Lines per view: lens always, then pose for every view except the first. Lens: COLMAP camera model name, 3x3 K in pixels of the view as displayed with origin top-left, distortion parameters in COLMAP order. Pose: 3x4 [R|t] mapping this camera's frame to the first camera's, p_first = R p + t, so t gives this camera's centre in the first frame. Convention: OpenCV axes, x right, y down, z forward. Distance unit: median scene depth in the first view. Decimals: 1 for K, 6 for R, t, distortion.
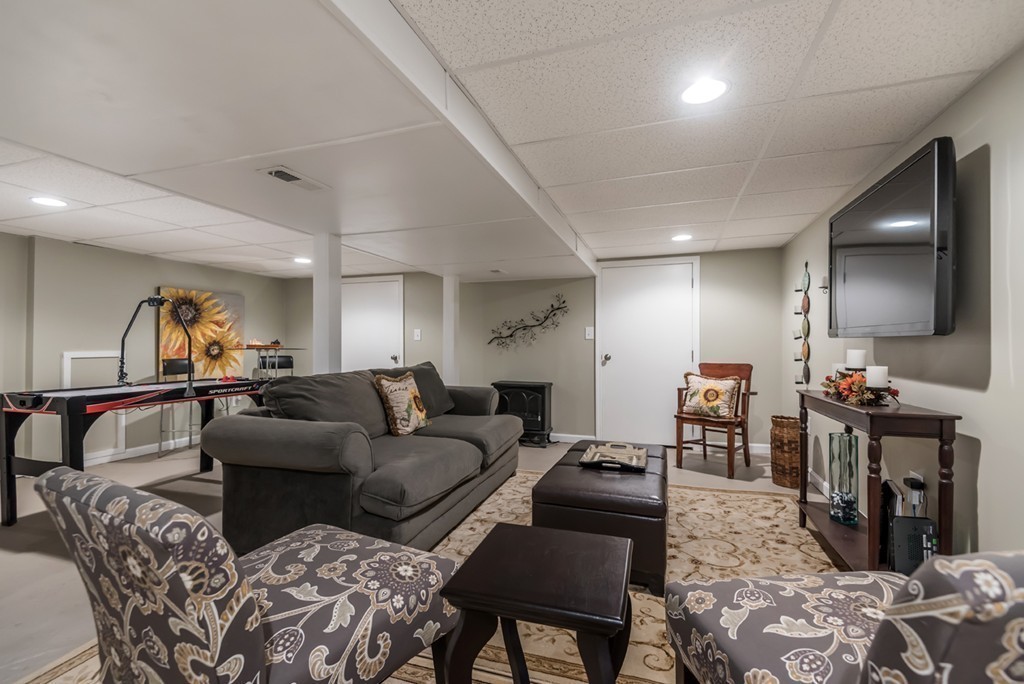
lens RADIAL K [[468.1, 0, 507.4], [0, 468.1, 344.3], [0, 0, 1]] dist [0.018761, -0.006899]
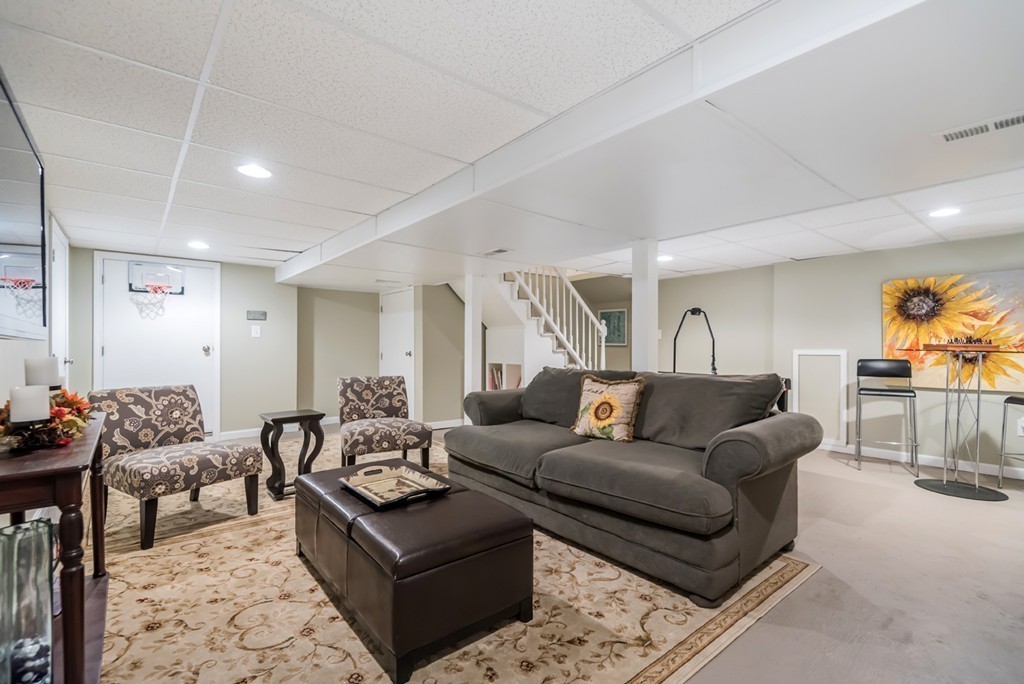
lens RADIAL K [[468.1, 0, 508.3], [0, 468.1, 345.5], [0, 0, 1]] dist [0.018761, -0.006899]
pose [[-0.537169, 0.004490, -0.843463, 0.422860], [0.005264, 0.999984, 0.001971, -0.001821], [0.843458, -0.003382, -0.537184, 0.840691]]
